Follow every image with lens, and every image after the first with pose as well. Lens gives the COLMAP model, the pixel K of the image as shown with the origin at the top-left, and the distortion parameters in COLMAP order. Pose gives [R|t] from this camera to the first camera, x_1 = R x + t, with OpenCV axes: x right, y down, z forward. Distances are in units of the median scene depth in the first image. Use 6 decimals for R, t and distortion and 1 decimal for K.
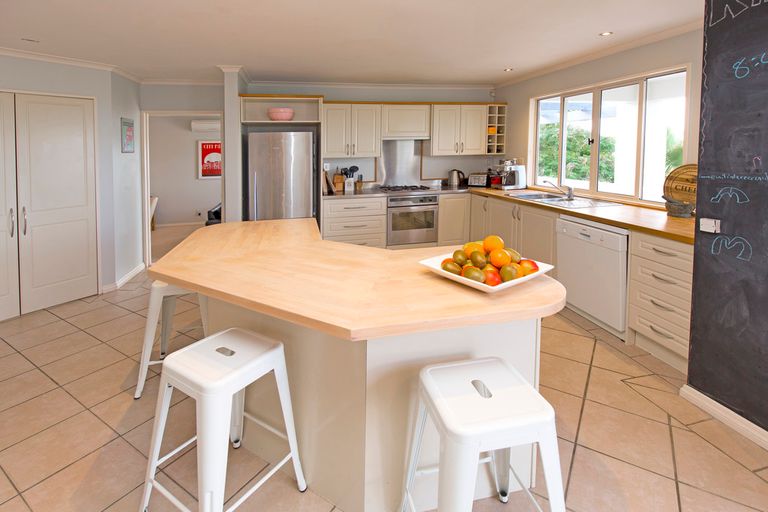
lens RADIAL K [[369.3, 0, 399.2], [0, 369.3, 256.7], [0, 0, 1]] dist [0.000130, -0.000418]
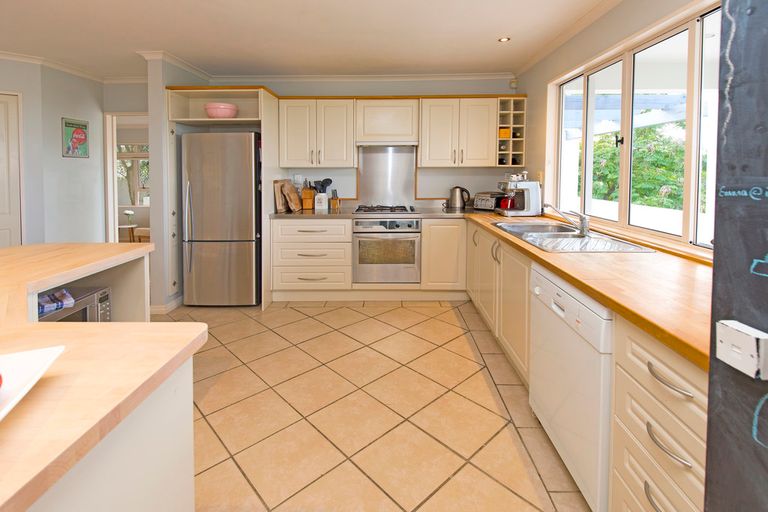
lens RADIAL K [[366.5, 0, 447.2], [0, 366.5, 255.8], [0, 0, 1]] dist [-0.001628, -0.000908]
pose [[0.974593, 0.065772, -0.214109, 0.326717], [-0.079156, 0.995369, -0.054537, -0.062283], [0.209531, 0.070100, 0.975286, 0.319583]]
